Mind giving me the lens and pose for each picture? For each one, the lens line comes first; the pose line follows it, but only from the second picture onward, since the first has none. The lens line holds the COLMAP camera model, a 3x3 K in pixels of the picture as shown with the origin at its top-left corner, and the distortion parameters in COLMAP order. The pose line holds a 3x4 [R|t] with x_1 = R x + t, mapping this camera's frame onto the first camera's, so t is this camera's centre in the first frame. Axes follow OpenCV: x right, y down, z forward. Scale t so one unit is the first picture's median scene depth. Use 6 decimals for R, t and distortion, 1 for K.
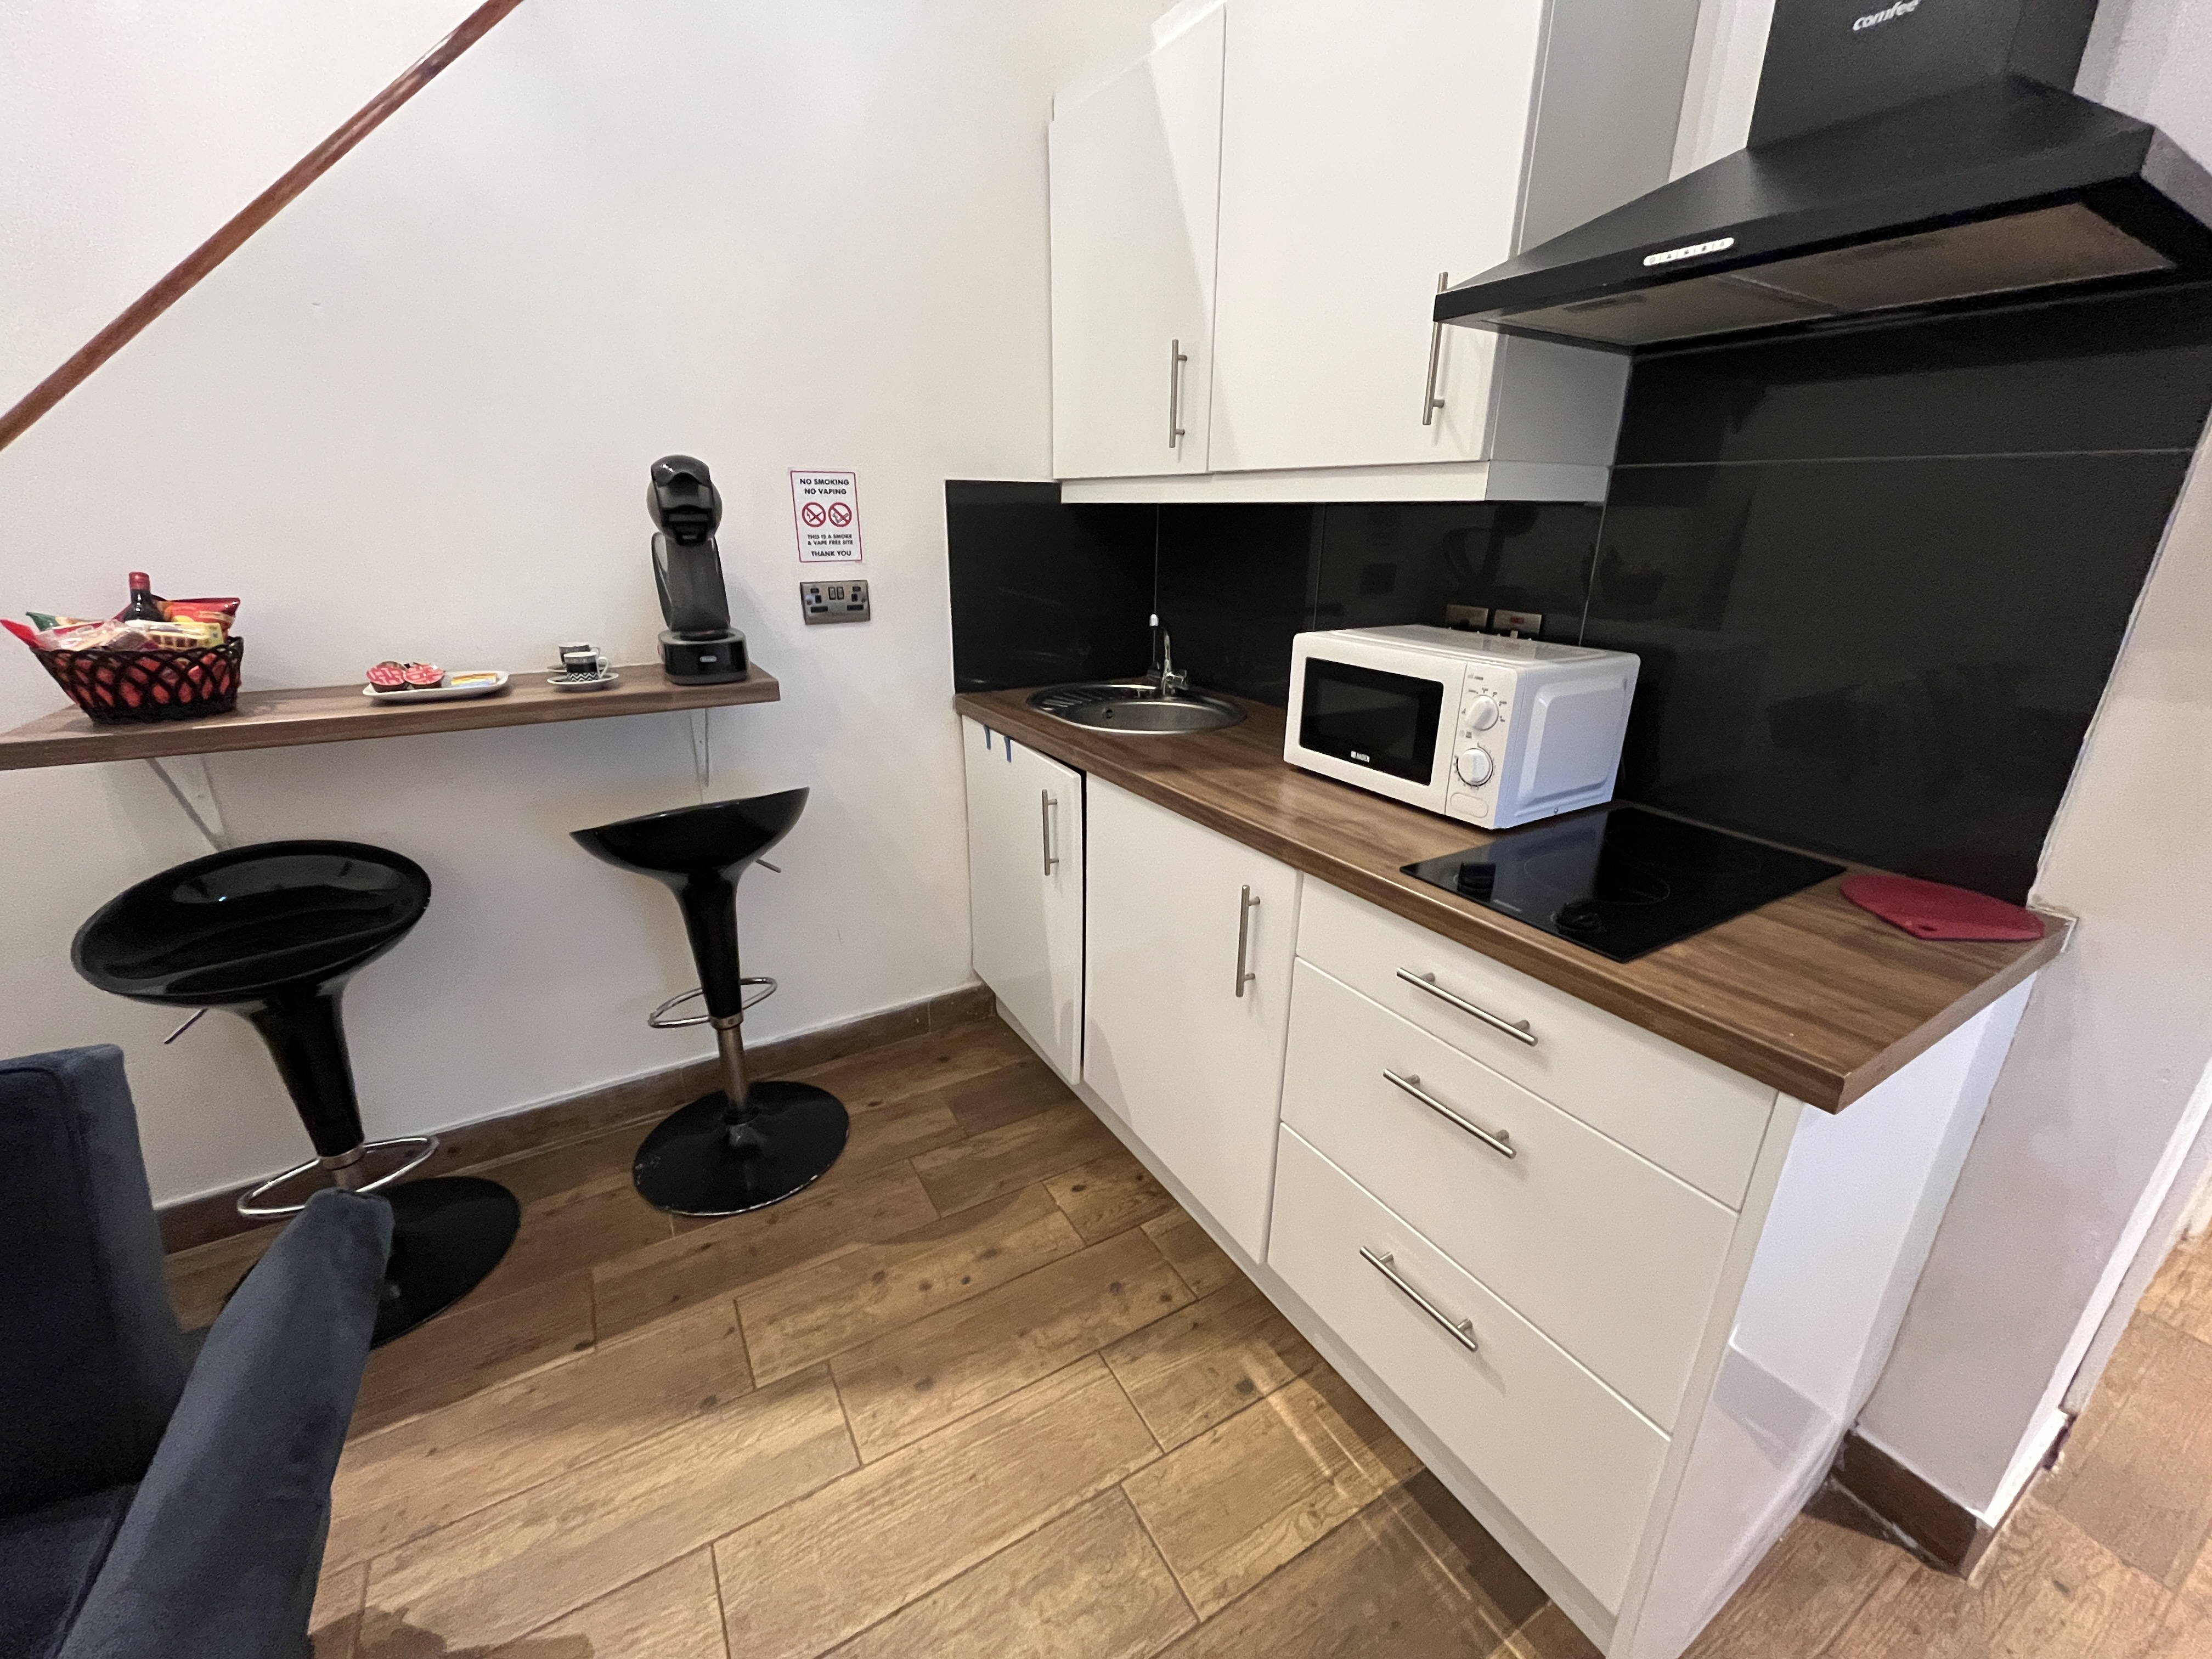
lens RADIAL K [[898.2, 0, 1101.4], [0, 898.2, 827.0], [0, 0, 1]] dist [-0.001226, -0.000158]
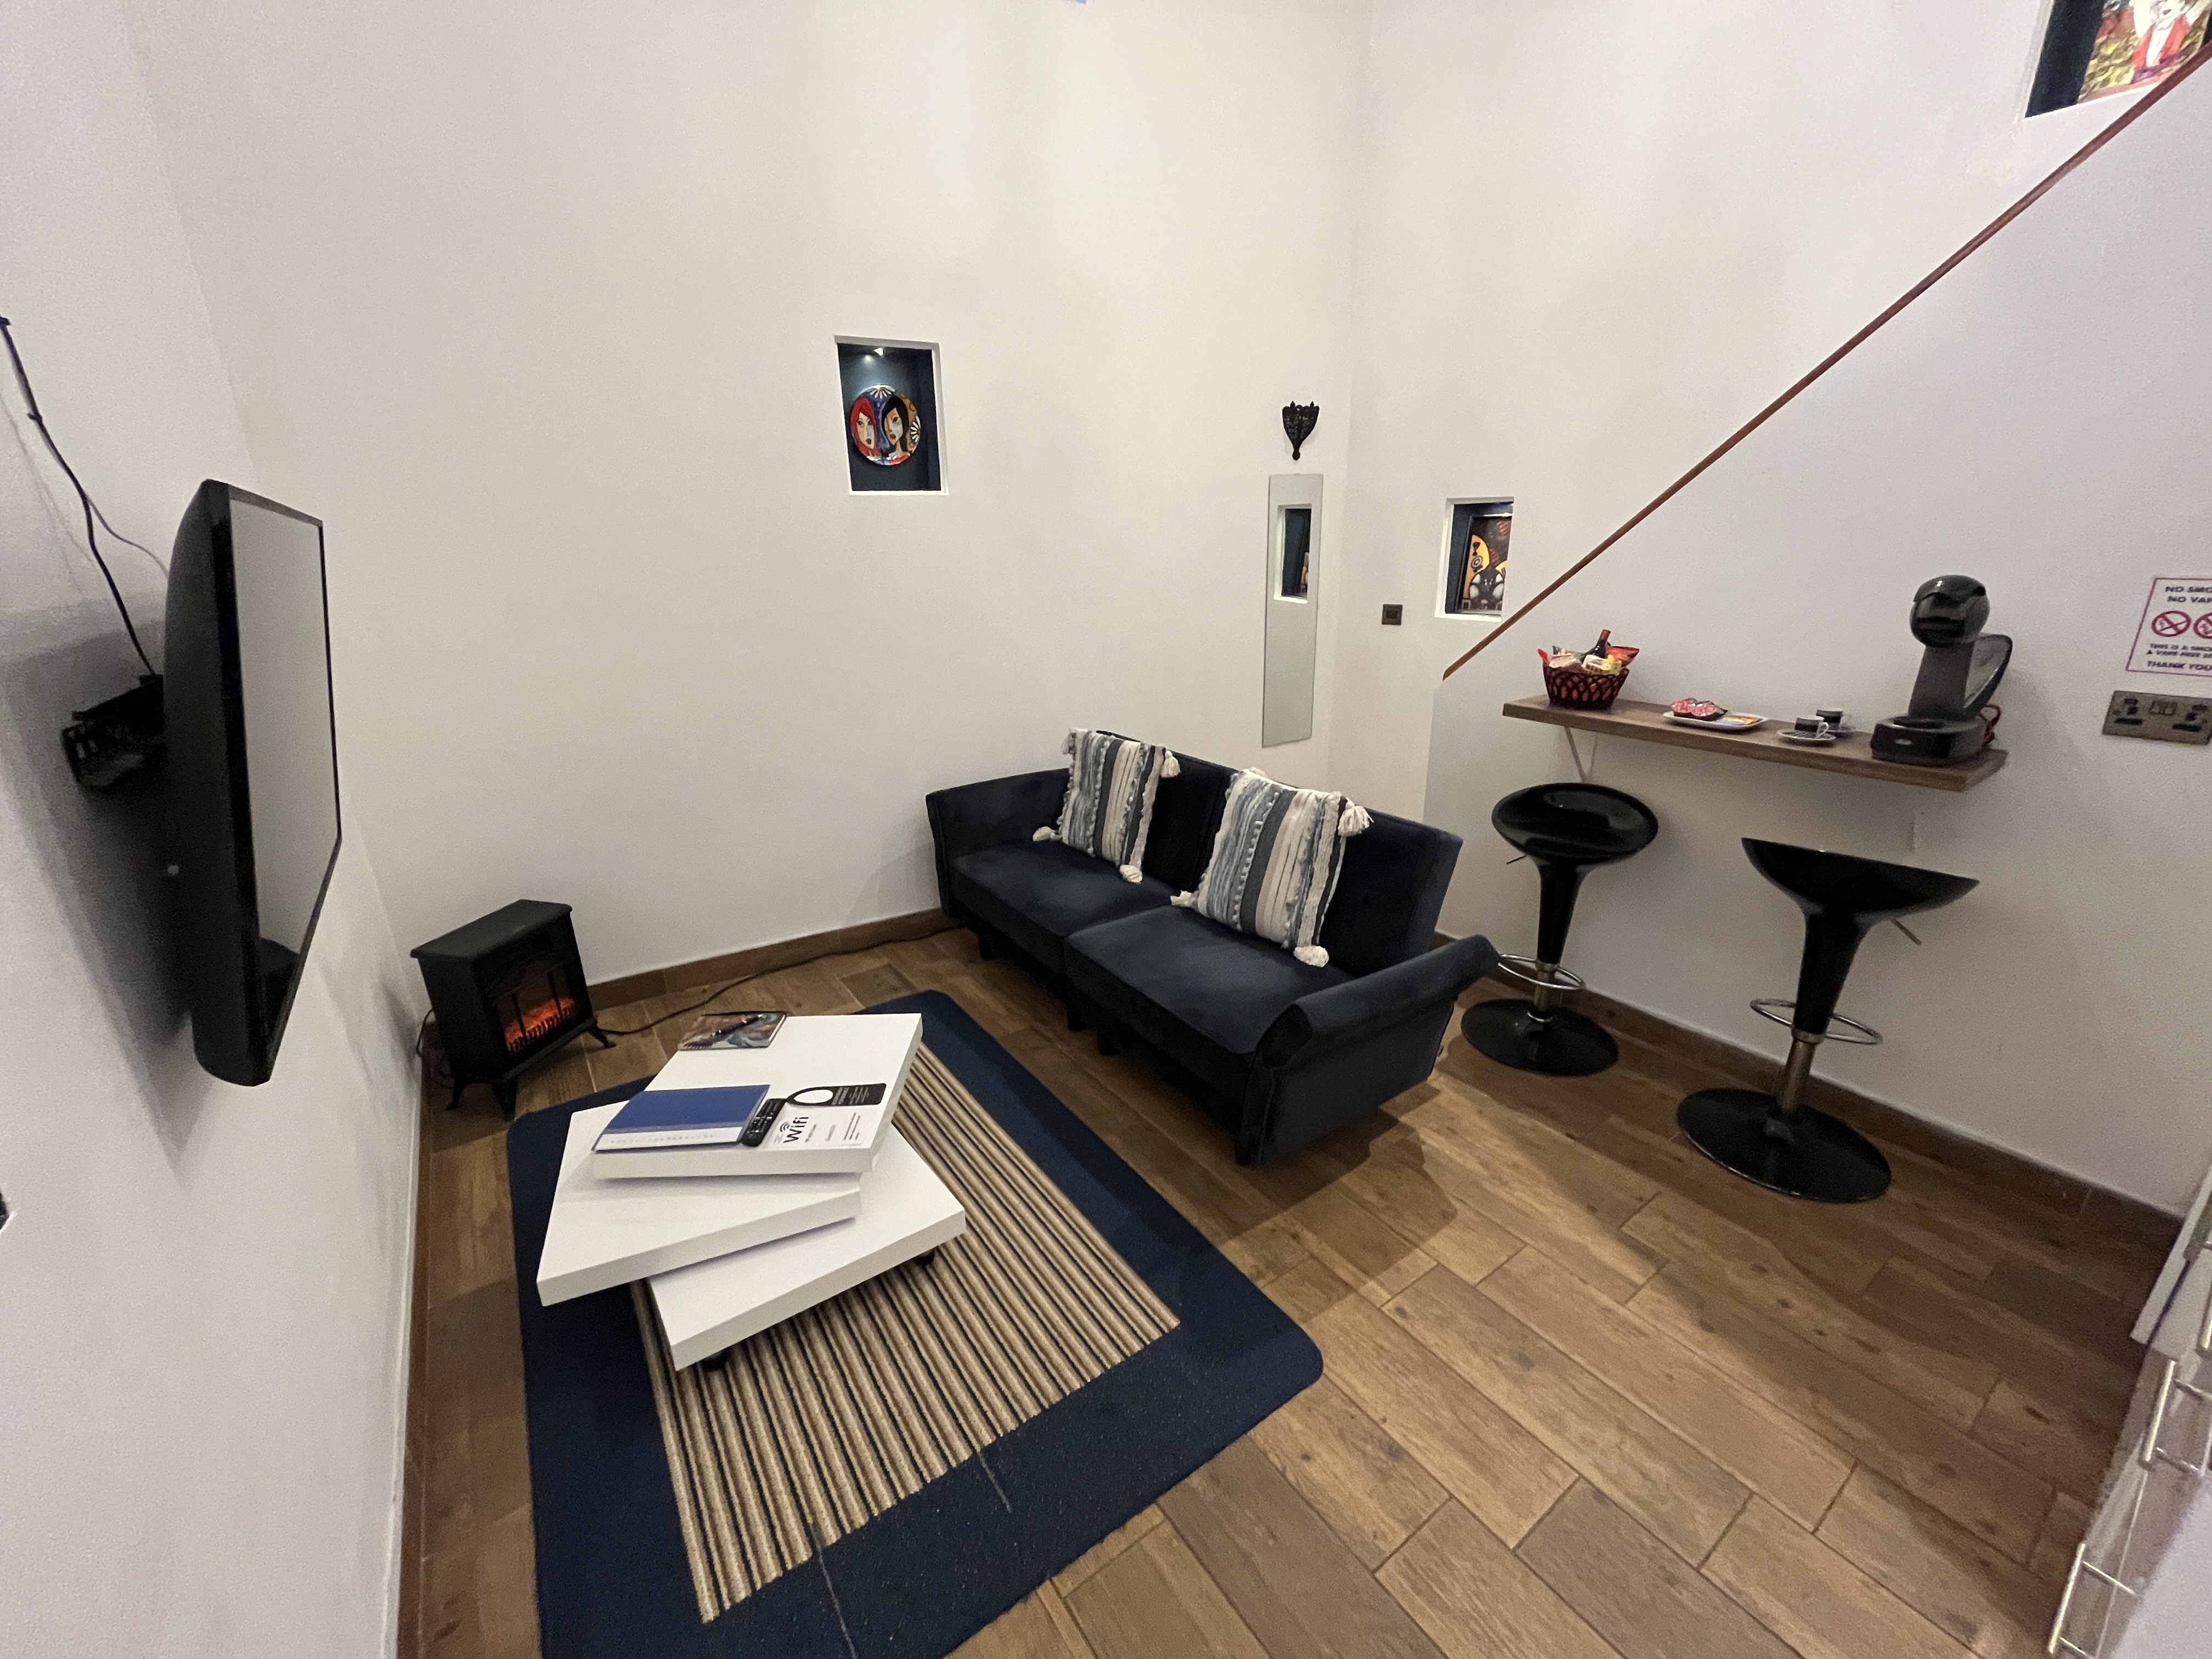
lens RADIAL K [[900.4, 0, 1105.7], [0, 900.4, 828.1], [0, 0, 1]] dist [-0.002655, 0.000102]
pose [[0.087637, 0.309327, -0.946909, 0.652586], [-0.311280, 0.911469, 0.268941, -0.077555], [0.946269, 0.271185, 0.176165, -0.180883]]
